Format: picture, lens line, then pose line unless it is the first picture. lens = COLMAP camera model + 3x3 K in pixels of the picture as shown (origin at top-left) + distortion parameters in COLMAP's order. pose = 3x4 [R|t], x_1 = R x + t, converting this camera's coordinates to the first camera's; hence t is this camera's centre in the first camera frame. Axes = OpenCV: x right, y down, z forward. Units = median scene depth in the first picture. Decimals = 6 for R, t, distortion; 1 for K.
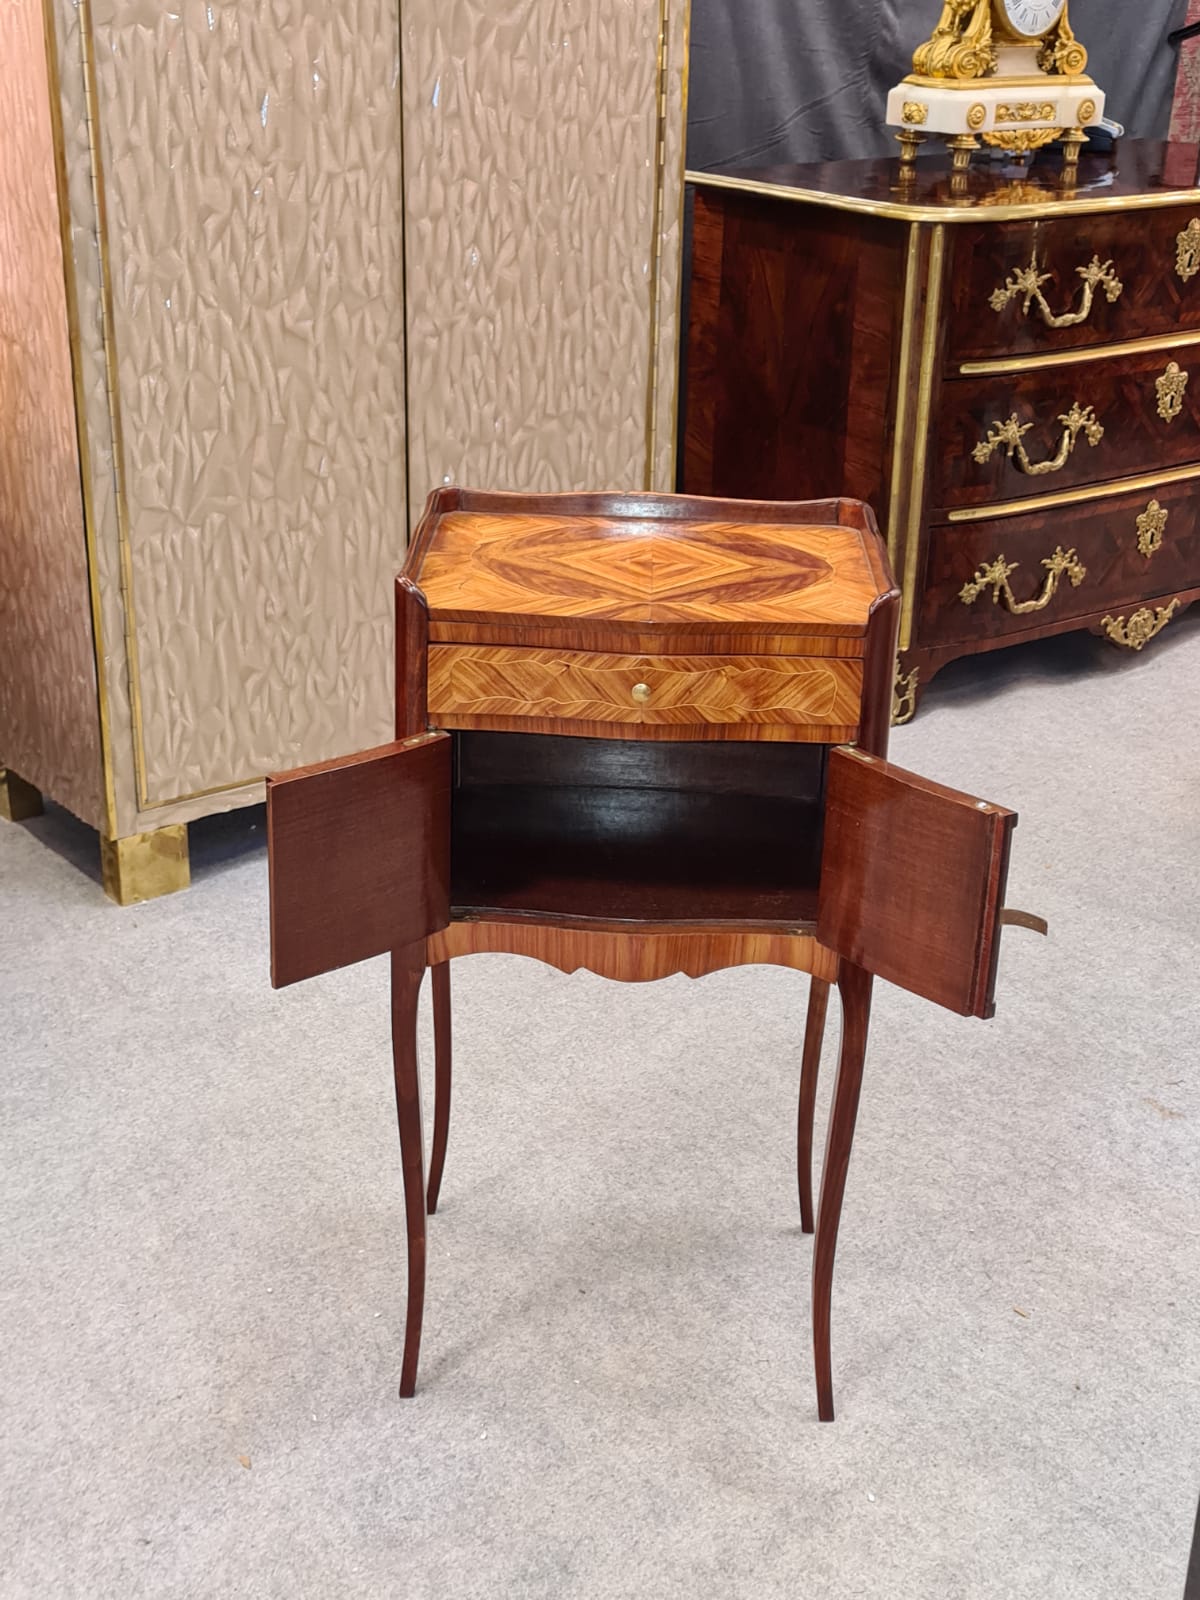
lens RADIAL K [[2109.1, 0, 581.5], [0, 2109.1, 834.6], [0, 0, 1]] dist [0.043631, 0.032061]
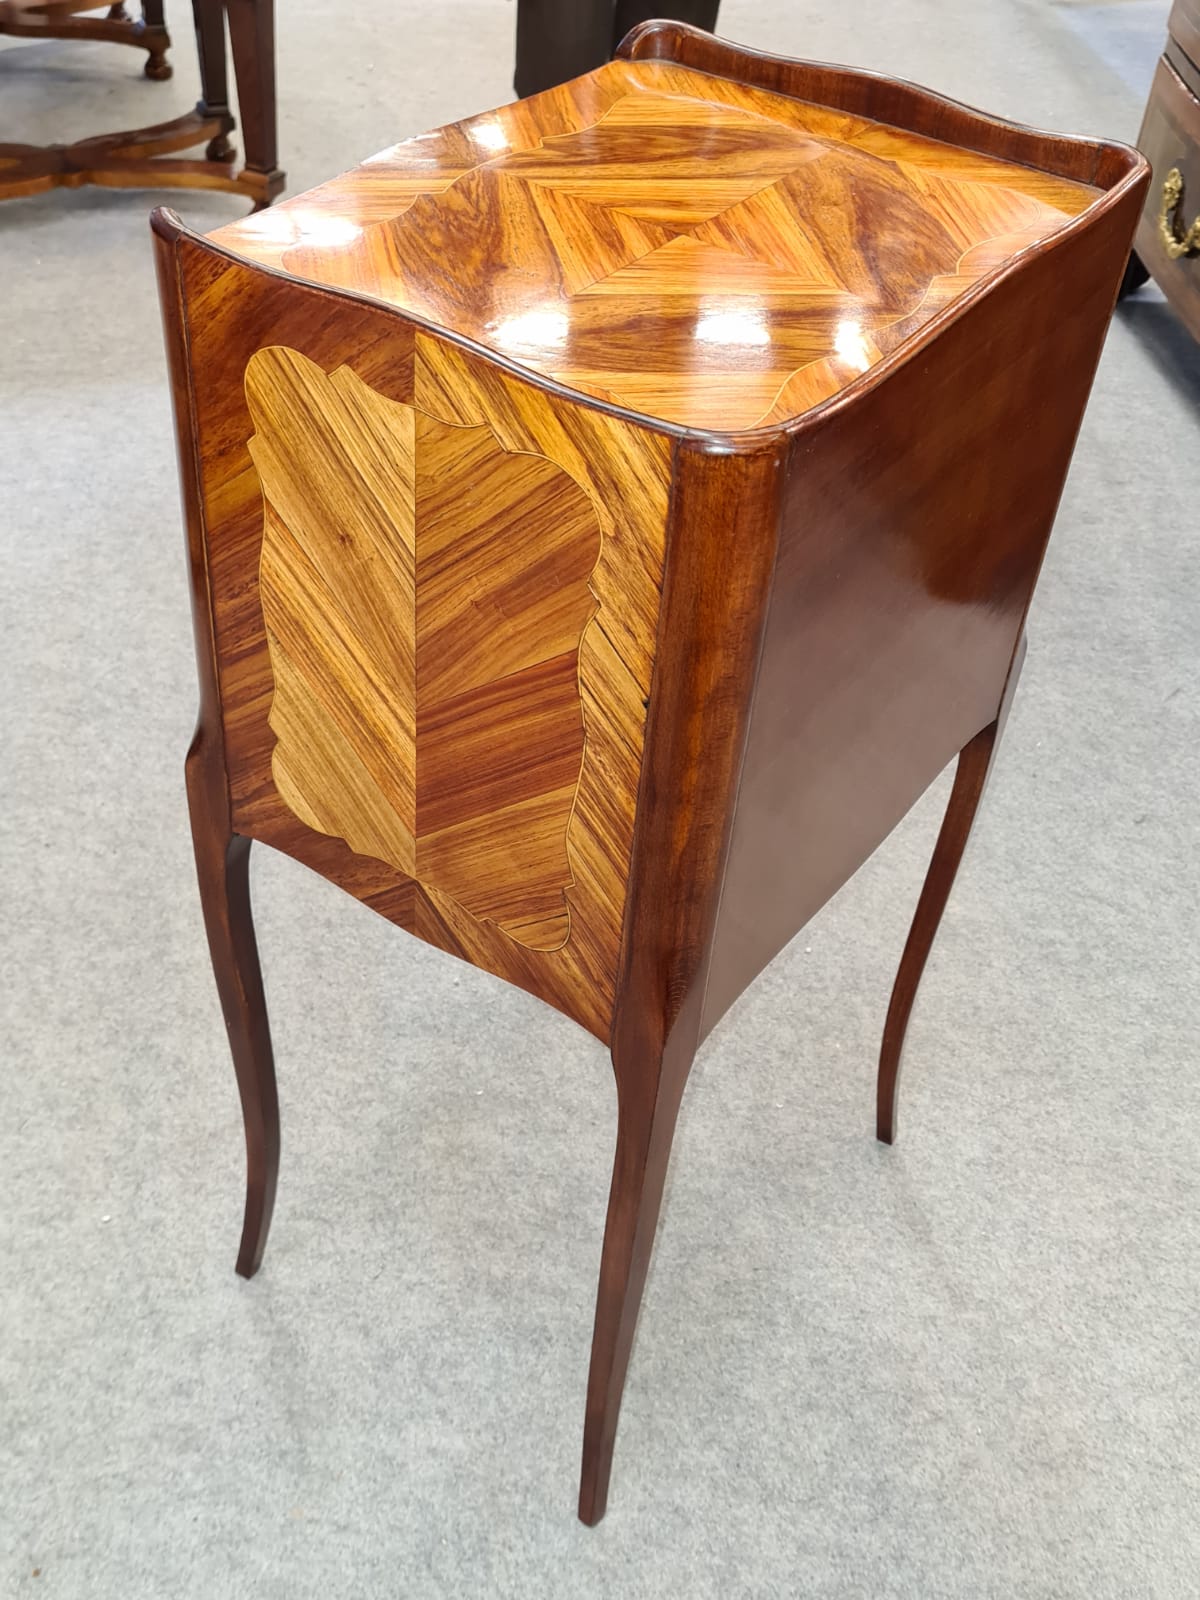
lens RADIAL K [[1726.0, 0, 611.9], [0, 1726.0, 835.7], [0, 0, 1]] dist [0.033190, 0.014844]
pose [[-0.536437, 0.512374, -0.670603, 0.331682], [-0.407057, 0.538984, 0.737428, -0.288756], [0.739283, 0.668558, -0.080565, 0.884213]]
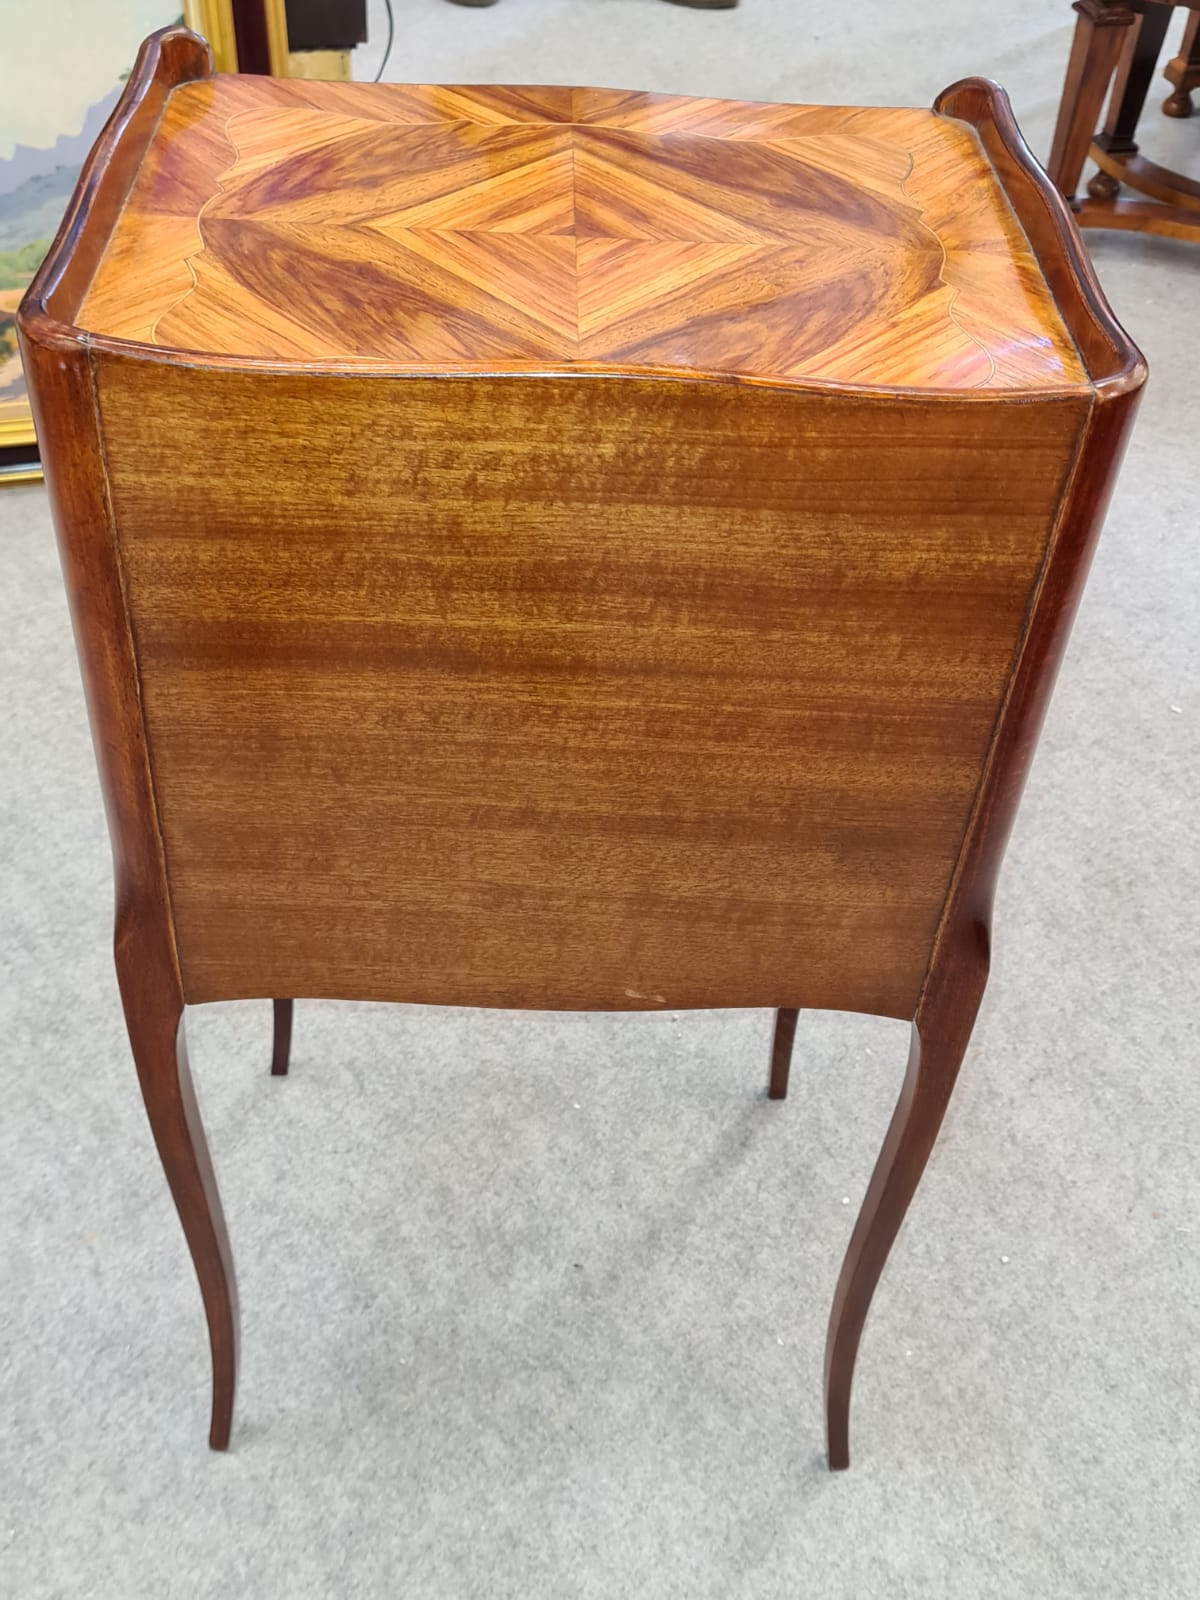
lens RADIAL K [[1737.6, 0, 601.2], [0, 1737.6, 828.8], [0, 0, 1]] dist [0.046284, -0.008824]
pose [[-0.994713, -0.024628, -0.099696, 0.050488], [-0.101175, 0.401336, 0.910326, -0.347355], [0.017592, 0.915600, -0.401706, 1.010988]]
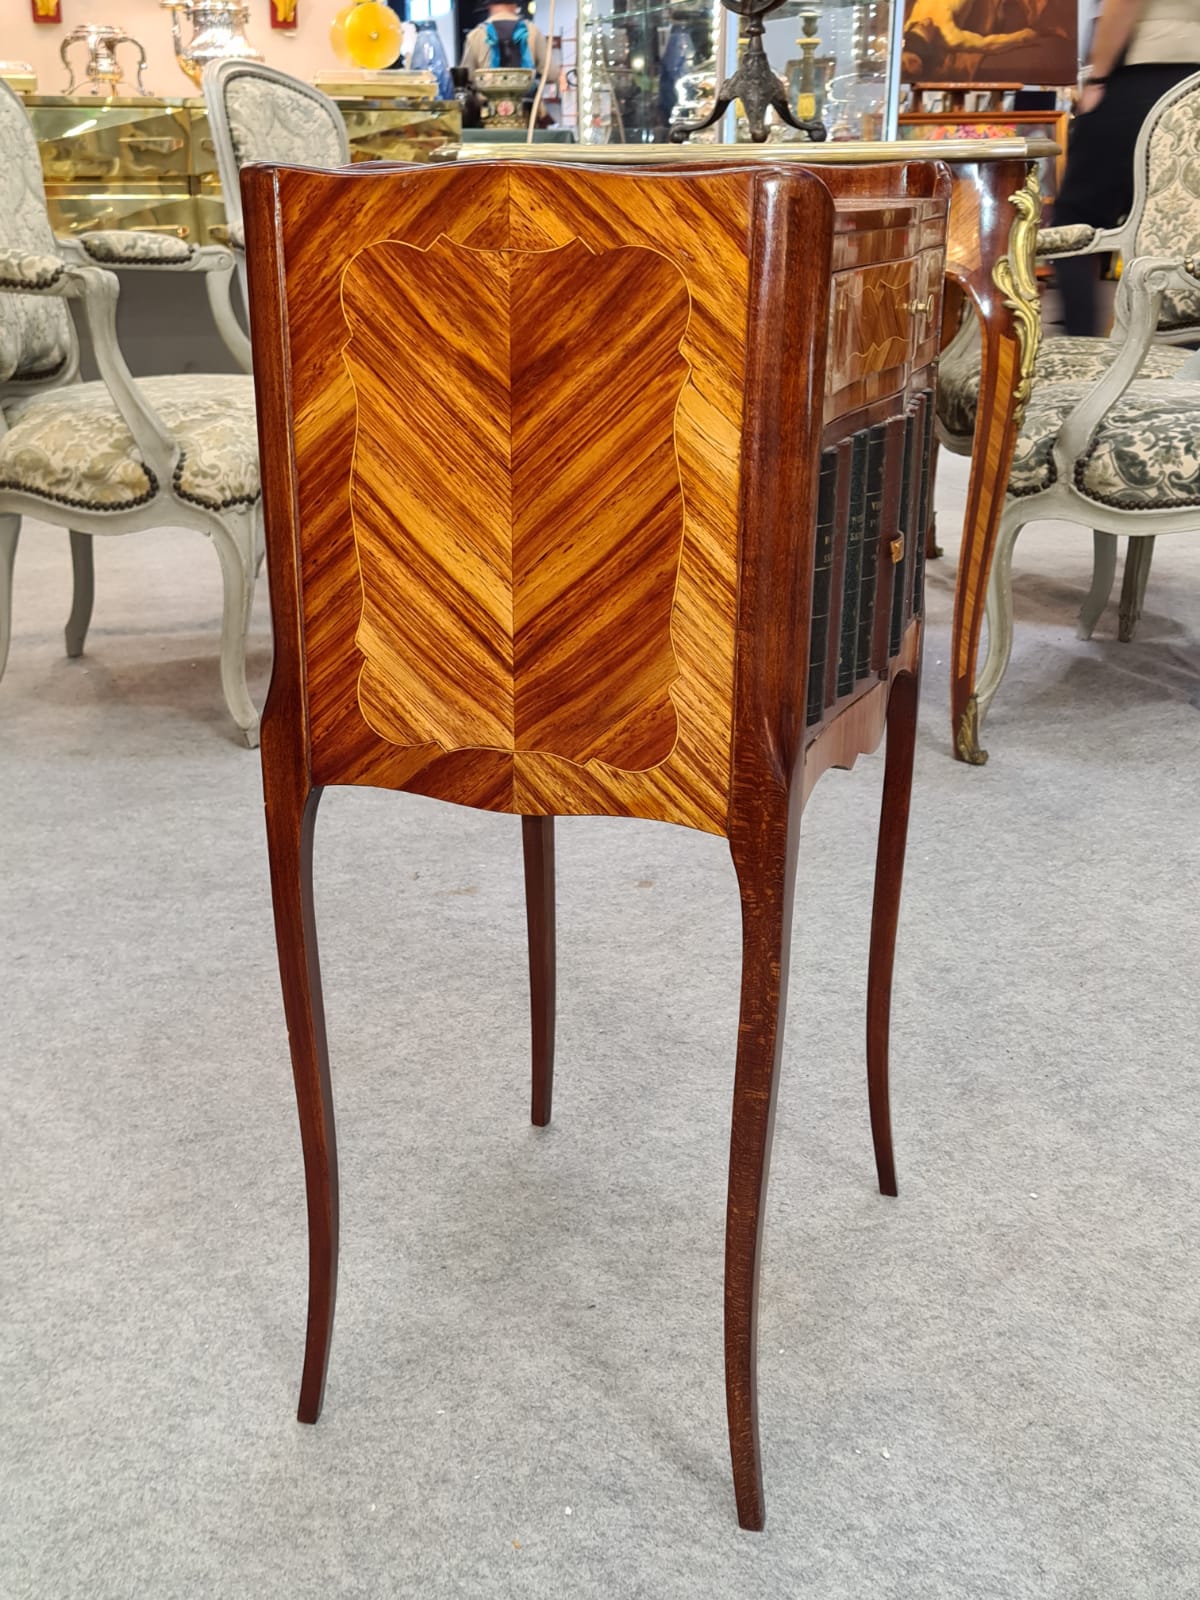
lens RADIAL K [[1724.2, 0, 570.2], [0, 1724.2, 798.6], [0, 0, 1]] dist [0.029504, 0.012869]
pose [[0.321502, -0.350232, 0.879758, -0.427880], [0.382142, 0.898055, 0.217865, -0.068456], [-0.866374, 0.266148, 0.422565, 0.649314]]
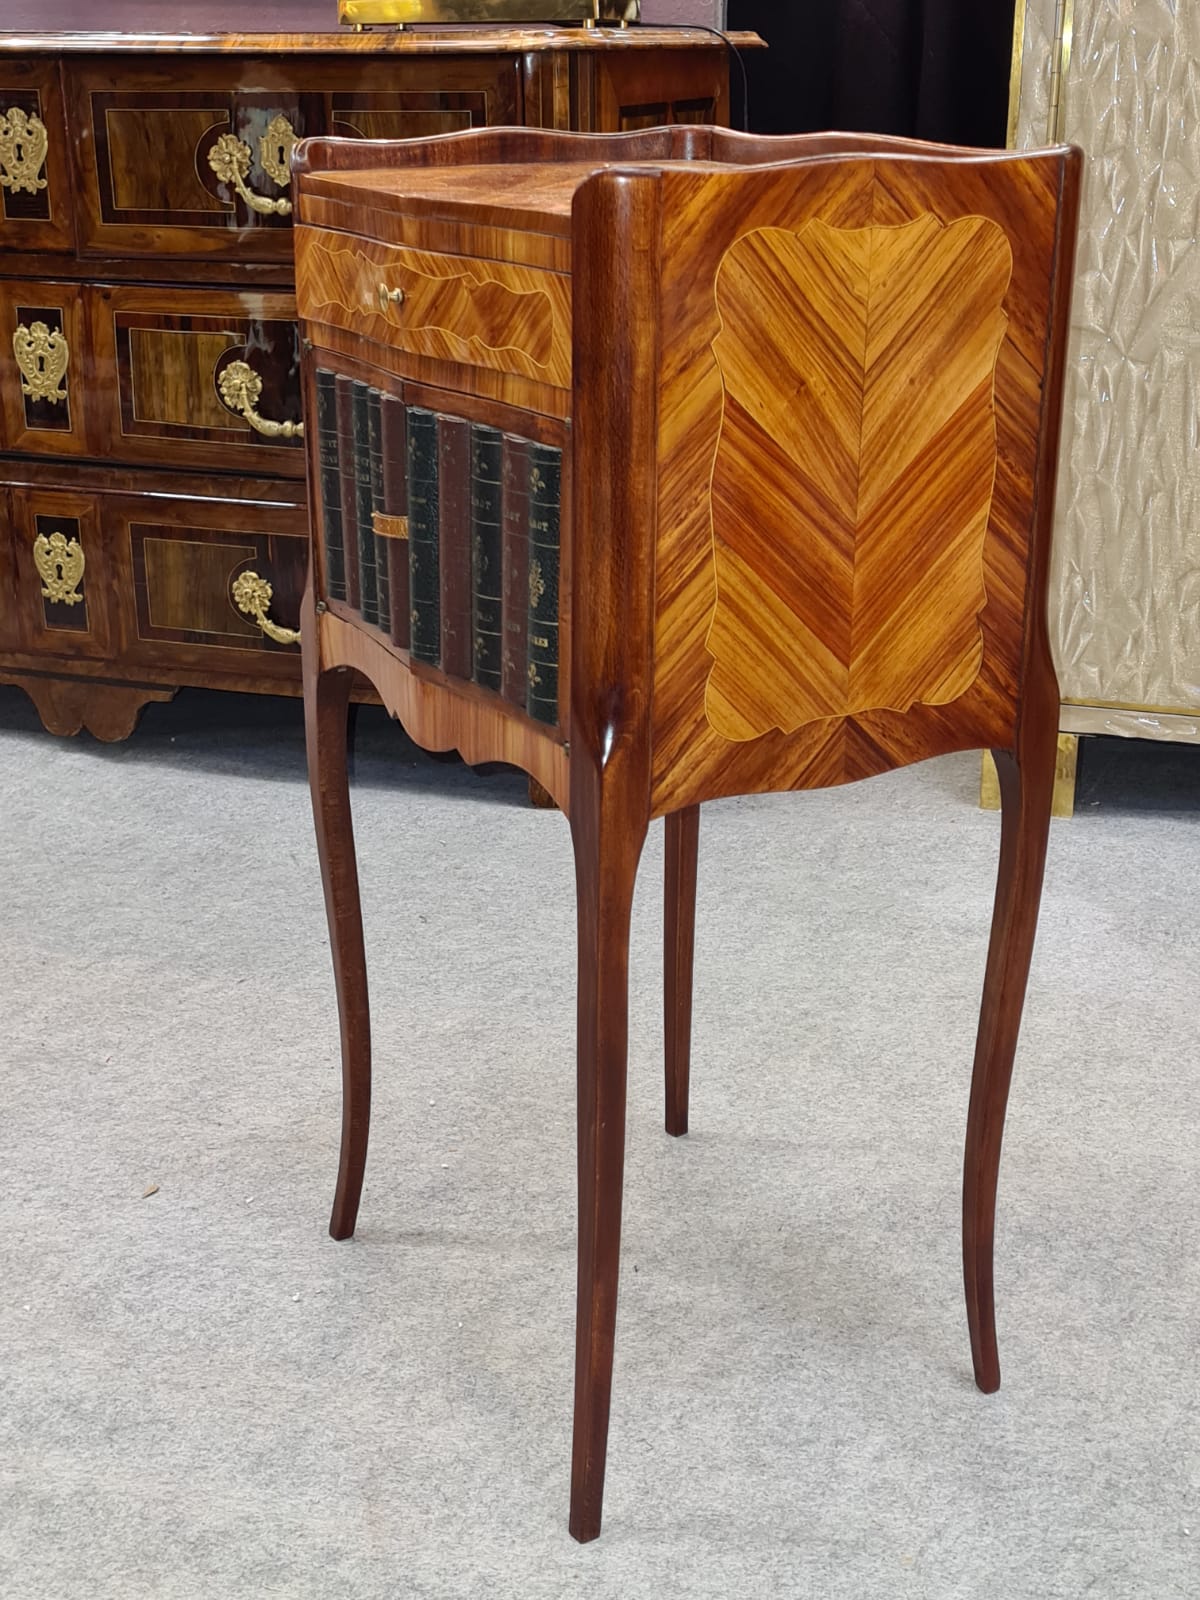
lens RADIAL K [[2109.1, 0, 581.5], [0, 2109.1, 834.6], [0, 0, 1]] dist [0.043631, 0.032061]
pose [[0.522807, 0.275138, -0.806828, 0.491826], [-0.321054, 0.940340, 0.112631, 0.000001], [0.789682, 0.200151, 0.579950, 0.490413]]
